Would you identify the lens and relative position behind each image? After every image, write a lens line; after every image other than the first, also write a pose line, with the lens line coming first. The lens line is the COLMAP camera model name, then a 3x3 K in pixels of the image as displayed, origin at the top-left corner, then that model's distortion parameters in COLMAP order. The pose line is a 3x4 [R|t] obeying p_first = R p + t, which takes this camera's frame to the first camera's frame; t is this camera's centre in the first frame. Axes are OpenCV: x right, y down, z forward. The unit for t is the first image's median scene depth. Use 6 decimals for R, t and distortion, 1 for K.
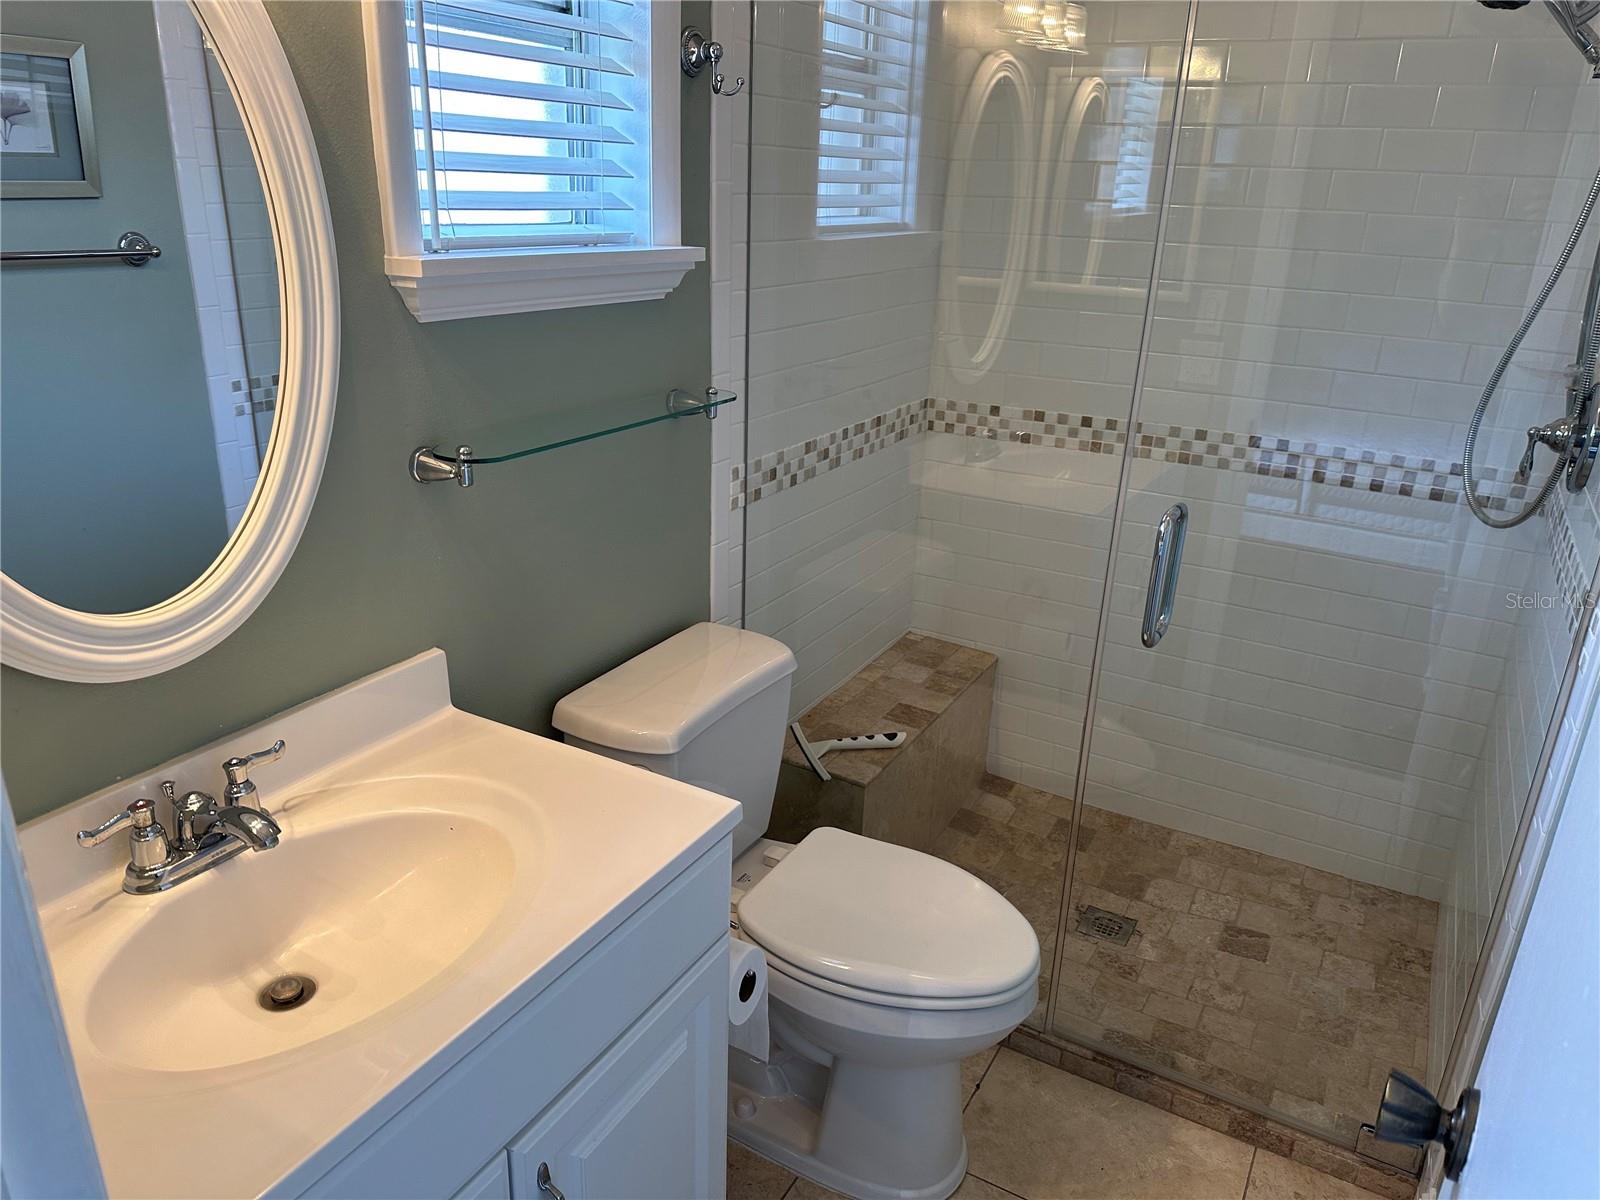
lens RADIAL K [[1124.6, 0, 801.9], [0, 1124.6, 613.9], [0, 0, 1]] dist [0.066310, -0.086065]
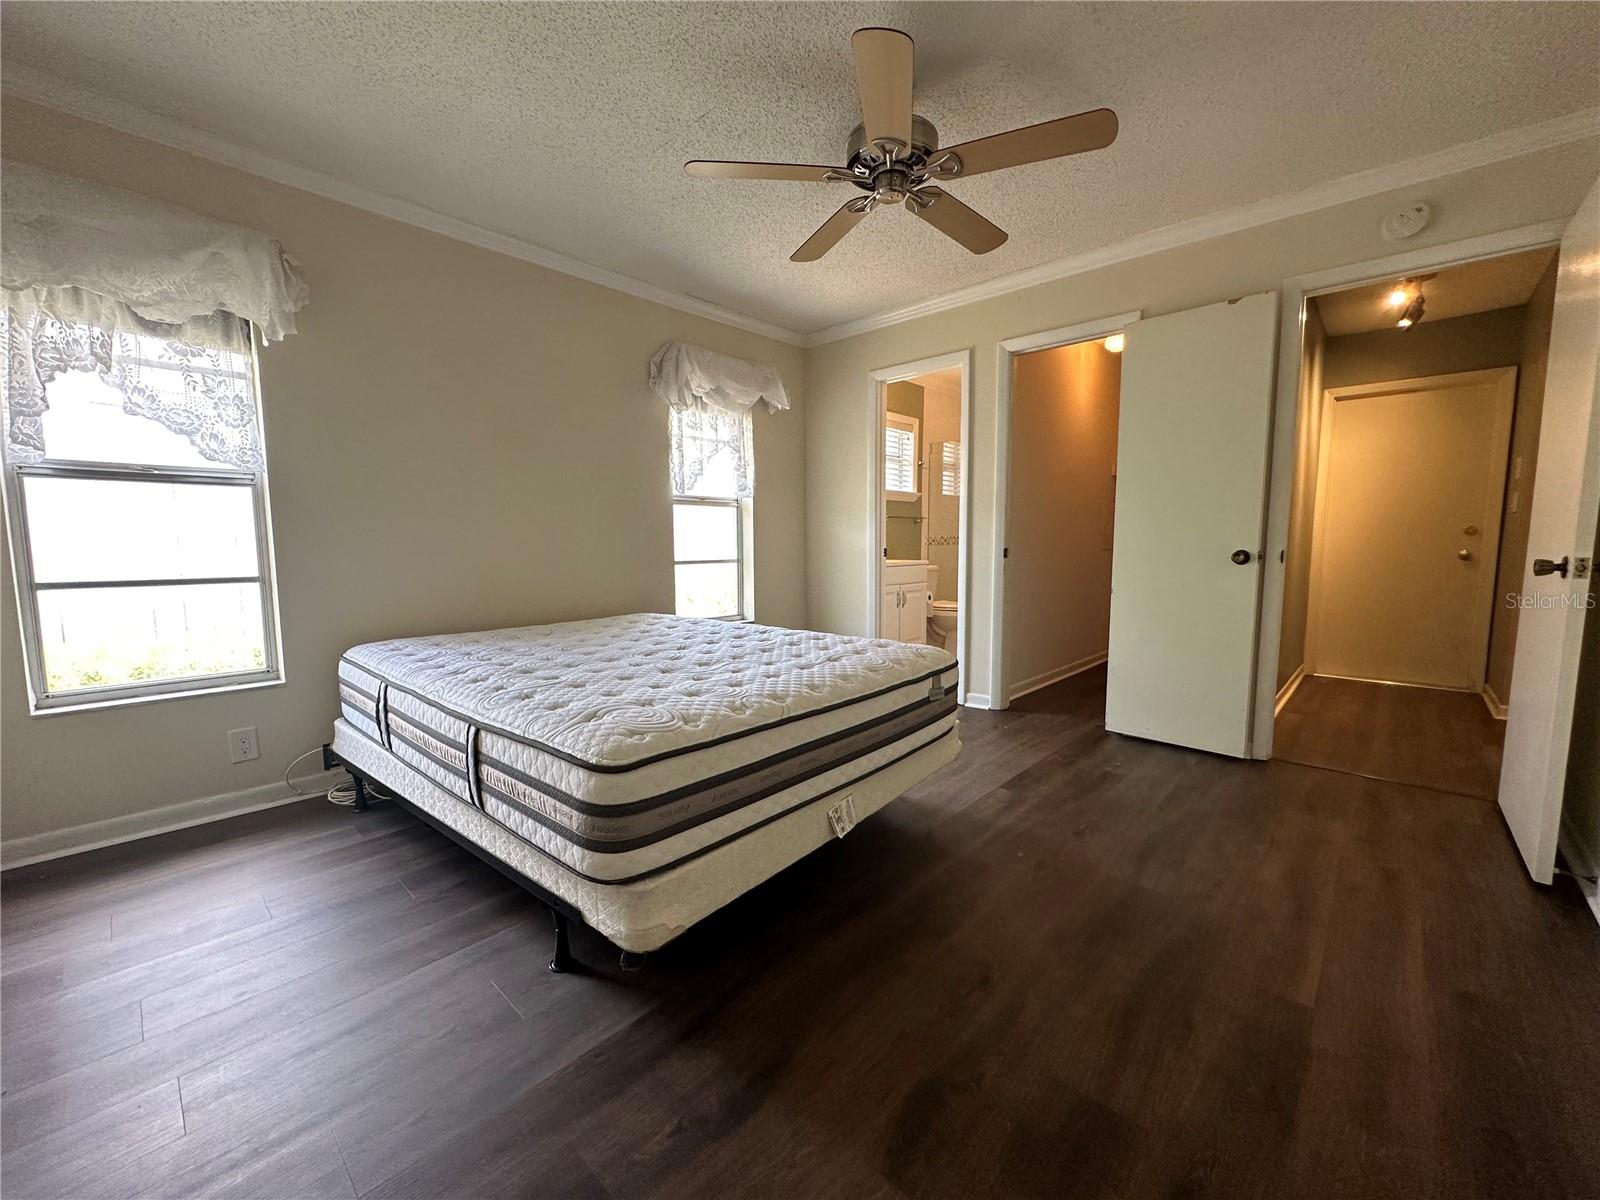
lens RADIAL K [[641.6, 0, 803.4], [0, 641.6, 602.7], [0, 0, 1]] dist [-0.000920, 0.000231]
pose [[0.972715, -0.010023, -0.231788, 0.071506], [-0.051181, 0.965183, -0.256521, 0.946471], [0.226289, 0.261384, 0.938334, -1.798270]]
